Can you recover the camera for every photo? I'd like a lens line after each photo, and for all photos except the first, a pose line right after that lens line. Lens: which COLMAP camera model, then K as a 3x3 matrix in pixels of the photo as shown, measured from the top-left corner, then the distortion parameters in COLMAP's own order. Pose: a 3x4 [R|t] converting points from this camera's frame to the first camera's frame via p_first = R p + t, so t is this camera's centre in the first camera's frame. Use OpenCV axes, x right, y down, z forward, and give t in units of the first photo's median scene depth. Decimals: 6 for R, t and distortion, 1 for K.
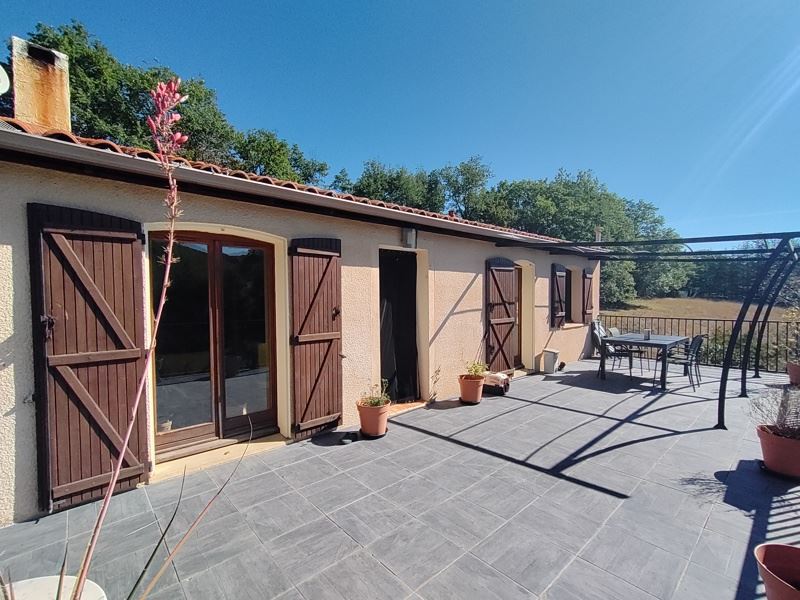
lens RADIAL K [[320.5, 0, 400.0], [0, 320.5, 303.8], [0, 0, 1]] dist [0.003533, 0.000105]
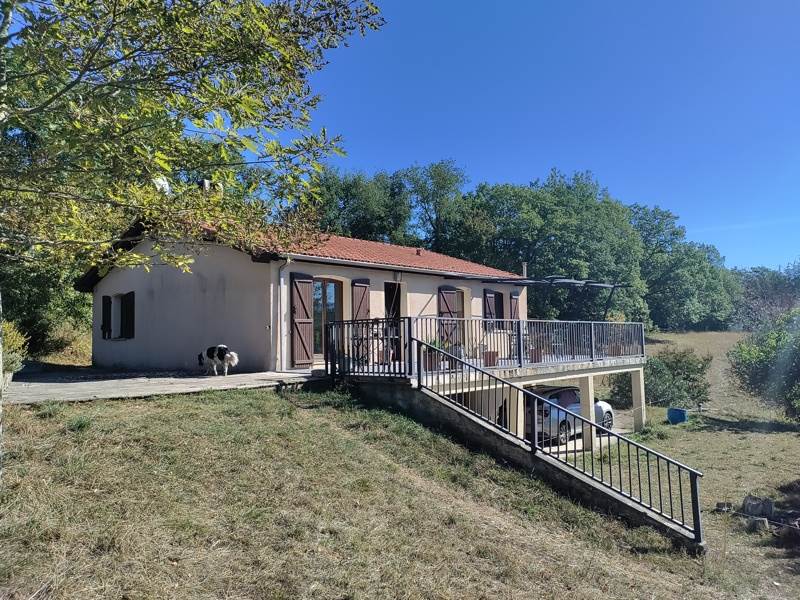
lens RADIAL K [[574.4, 0, 399.9], [0, 574.4, 298.3], [0, 0, 1]] dist [-0.001386, -0.000085]
pose [[0.992893, -0.001763, 0.119001, -0.063309], [0.013653, 0.994976, -0.099173, 0.047117], [-0.118228, 0.100093, 0.987929, -0.418153]]
